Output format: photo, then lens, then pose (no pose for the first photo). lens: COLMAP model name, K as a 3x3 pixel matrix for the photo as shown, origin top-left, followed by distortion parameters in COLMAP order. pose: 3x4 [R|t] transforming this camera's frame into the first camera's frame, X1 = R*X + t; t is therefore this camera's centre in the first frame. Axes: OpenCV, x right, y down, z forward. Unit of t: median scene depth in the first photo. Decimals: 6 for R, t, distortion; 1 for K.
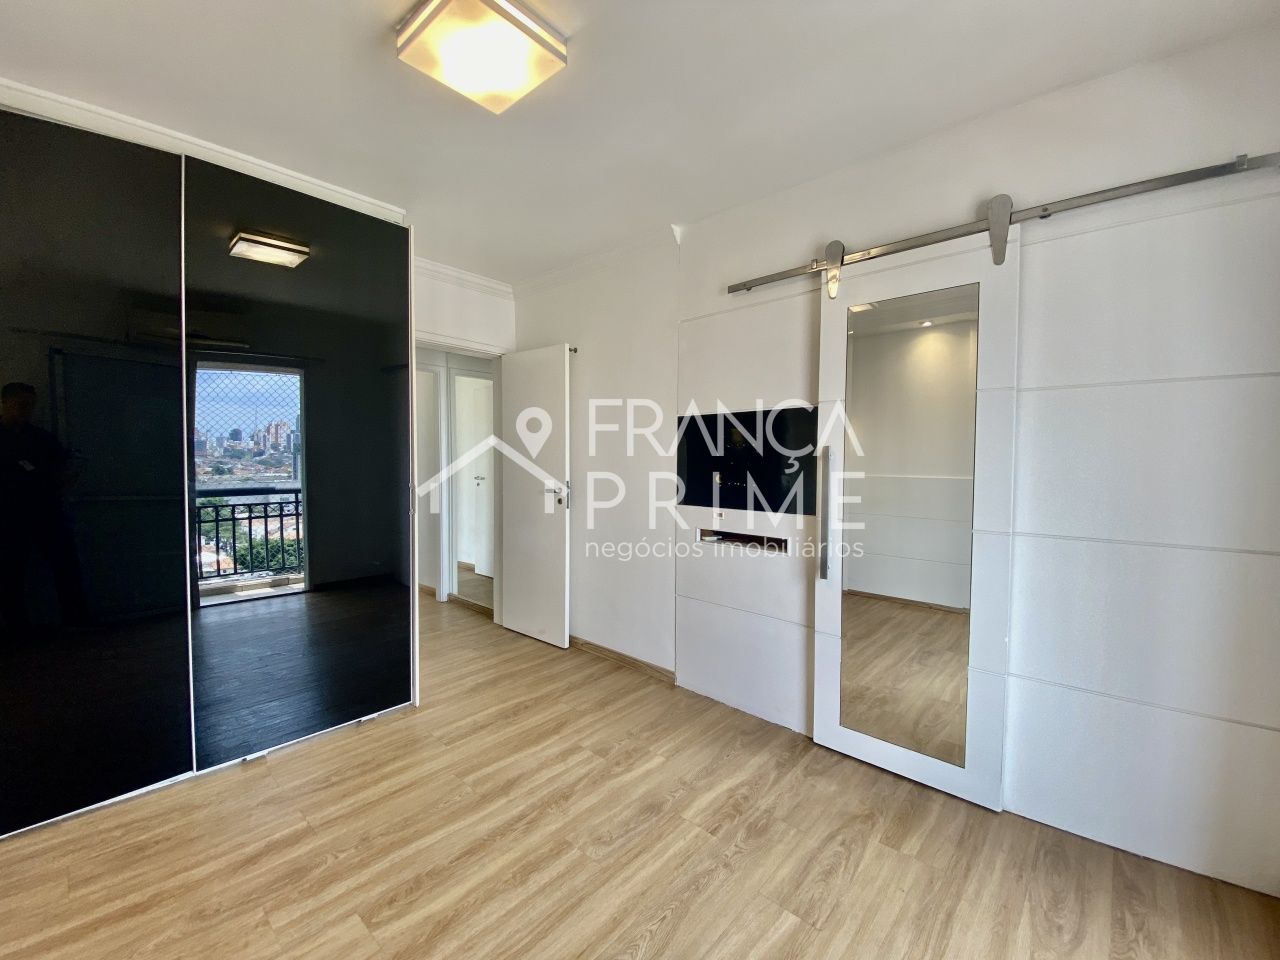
lens RADIAL K [[518.4, 0, 632.9], [0, 518.4, 477.5], [0, 0, 1]] dist [-0.014946, -0.003861]
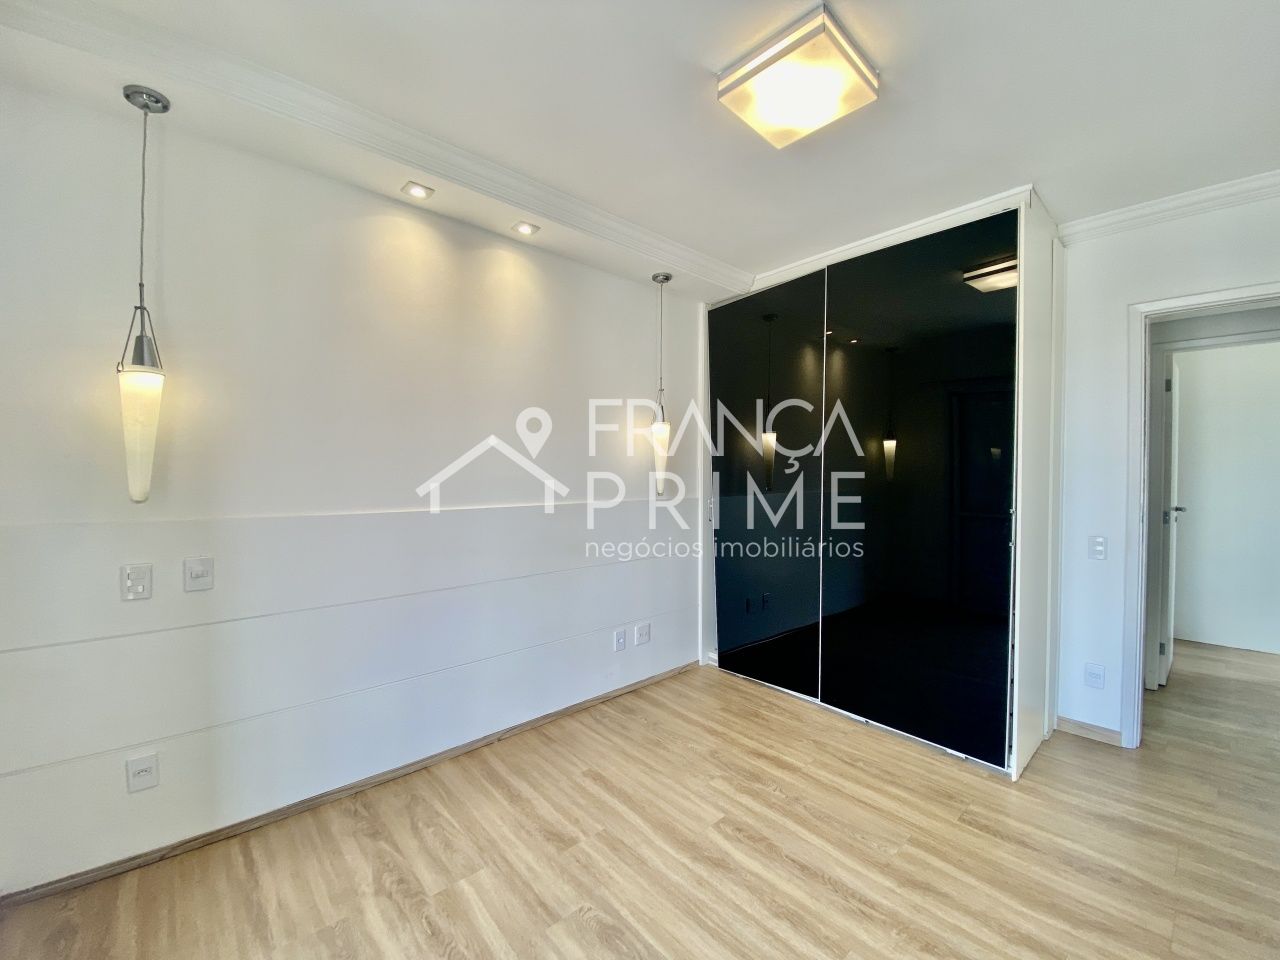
lens RADIAL K [[518.4, 0, 641.0], [0, 518.4, 476.1], [0, 0, 1]] dist [-0.014946, -0.003861]
pose [[-0.100648, -0.000756, -0.994922, 0.679670], [-0.042422, 0.999094, 0.003532, -0.028180], [0.994017, 0.042562, -0.100589, 0.710165]]
